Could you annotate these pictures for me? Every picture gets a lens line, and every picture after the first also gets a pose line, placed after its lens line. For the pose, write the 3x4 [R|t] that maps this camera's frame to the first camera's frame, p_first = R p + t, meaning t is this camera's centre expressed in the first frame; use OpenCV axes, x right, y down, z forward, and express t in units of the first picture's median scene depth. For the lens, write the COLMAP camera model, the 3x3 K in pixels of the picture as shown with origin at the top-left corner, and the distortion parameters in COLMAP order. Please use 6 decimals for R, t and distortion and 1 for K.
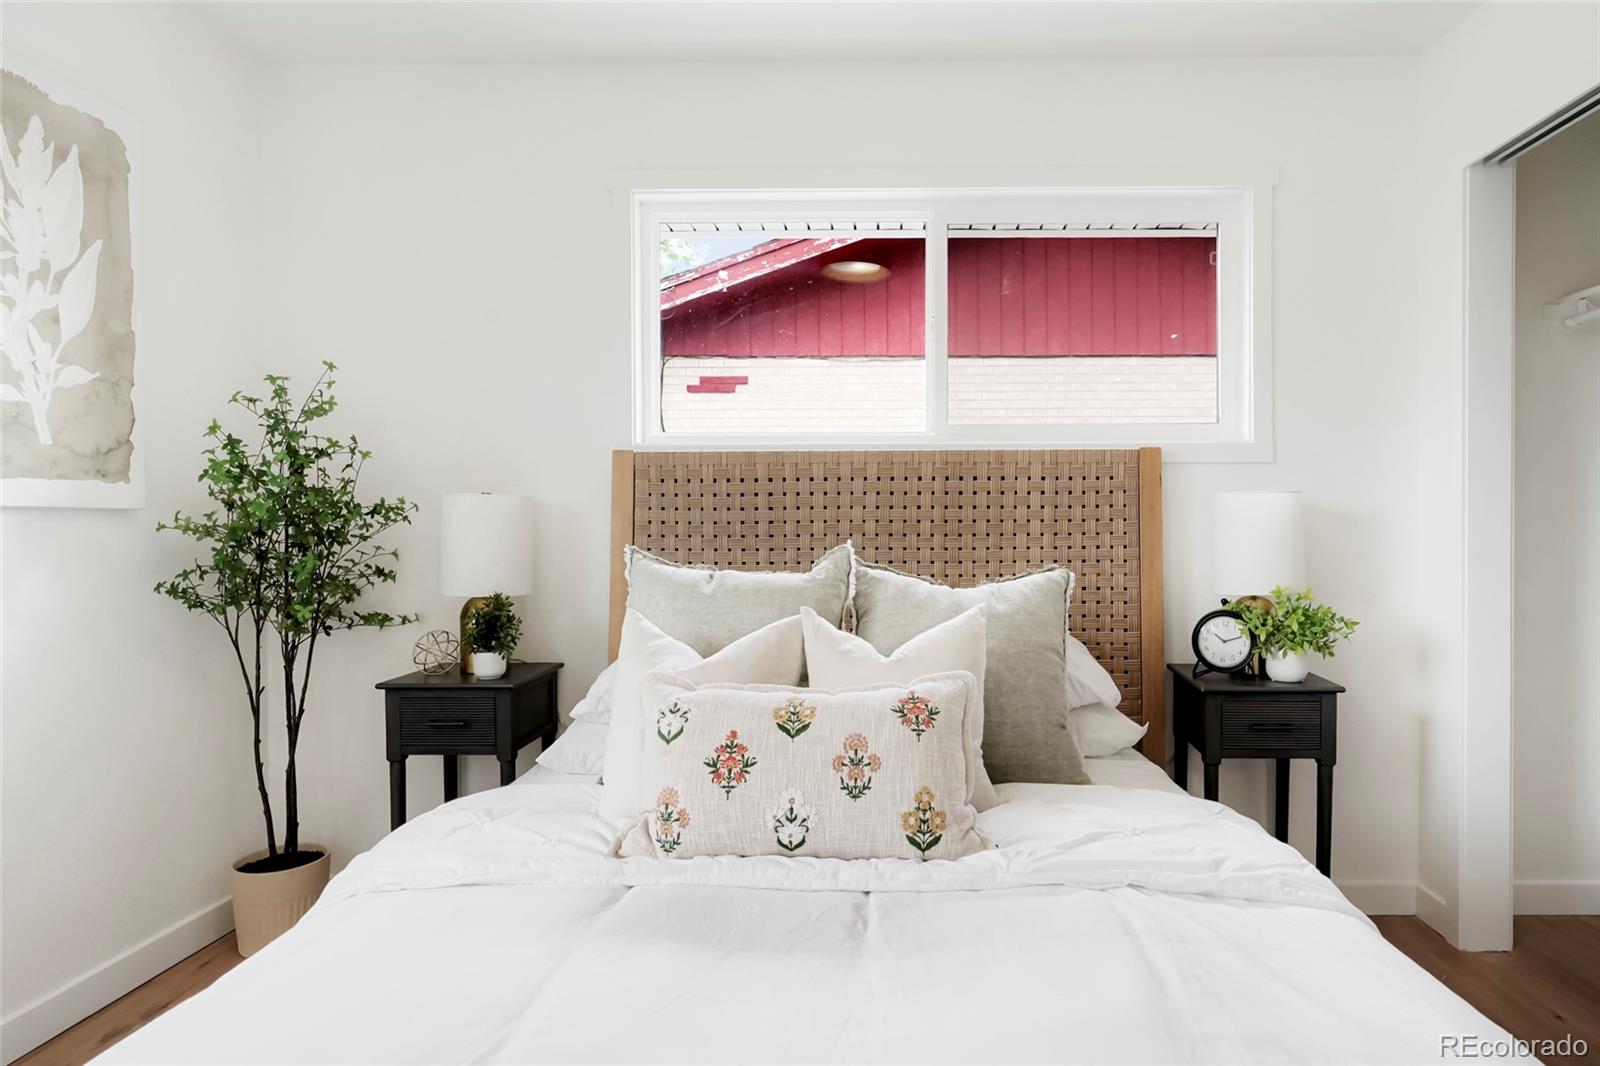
lens RADIAL K [[921.5, 0, 800.0], [0, 921.5, 533.0], [0, 0, 1]] dist [-0.001730, 0.000324]
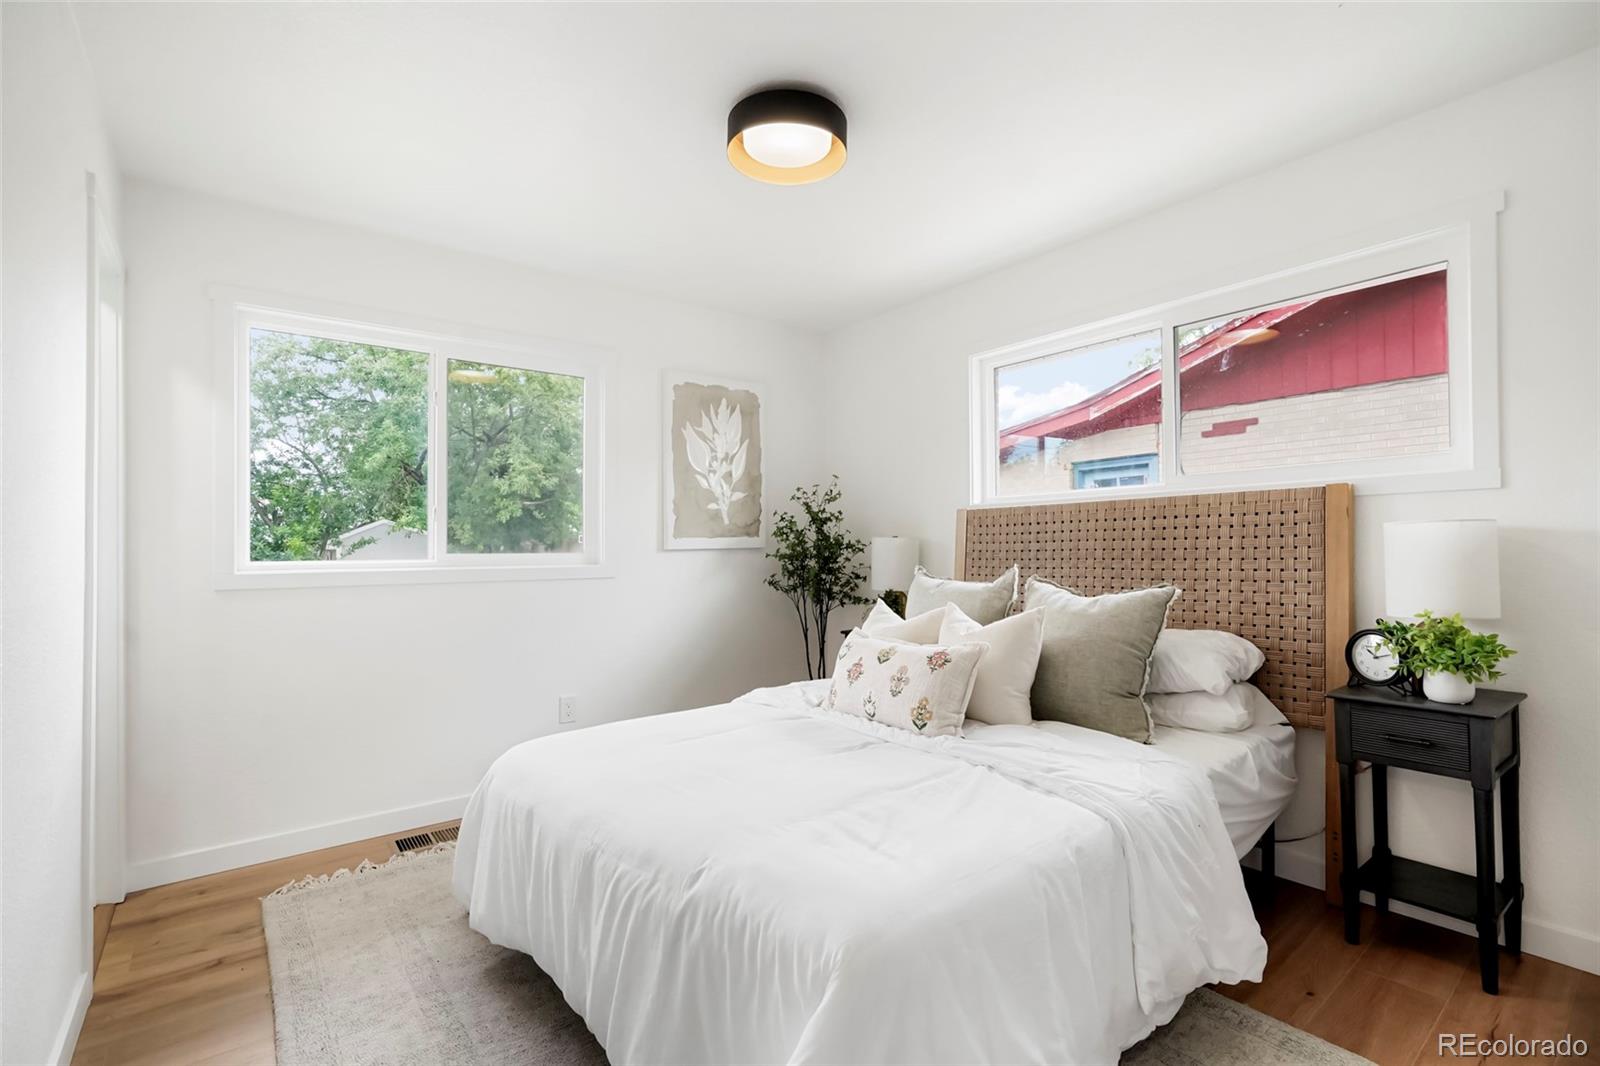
lens RADIAL K [[731.6, 0, 807.6], [0, 731.6, 515.9], [0, 0, 1]] dist [0.000806, 0.000950]
pose [[0.630462, -0.040442, -0.775166, 0.773533], [0.010746, 0.999001, -0.043380, -0.023497], [0.776146, 0.019020, 0.630267, -0.098264]]
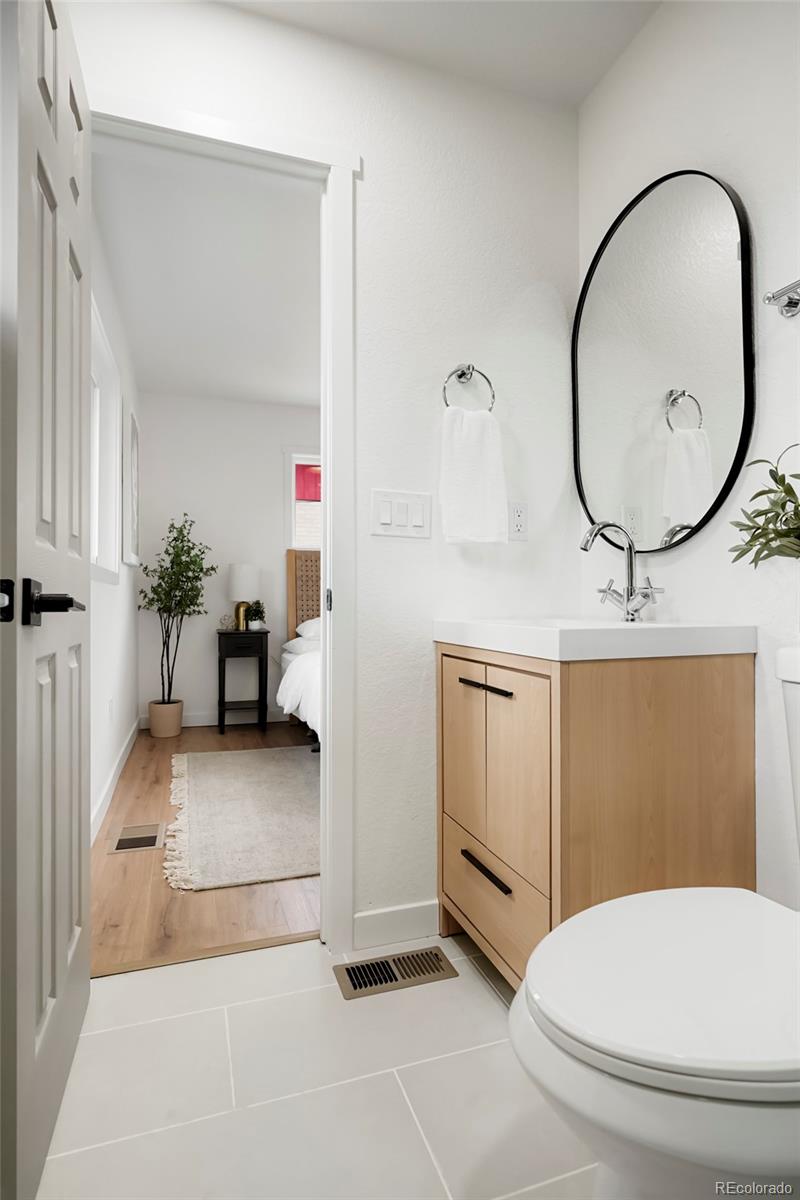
lens RADIAL K [[620.2, 0, 400.0], [0, 620.2, 600.0], [0, 0, 1]] dist [0.001520, 0.000326]
pose [[0.942512, 0.001015, 0.334170, -0.560975], [0.001481, 0.999973, -0.007214, 0.082249], [-0.334168, 0.007294, 0.942485, -0.925340]]
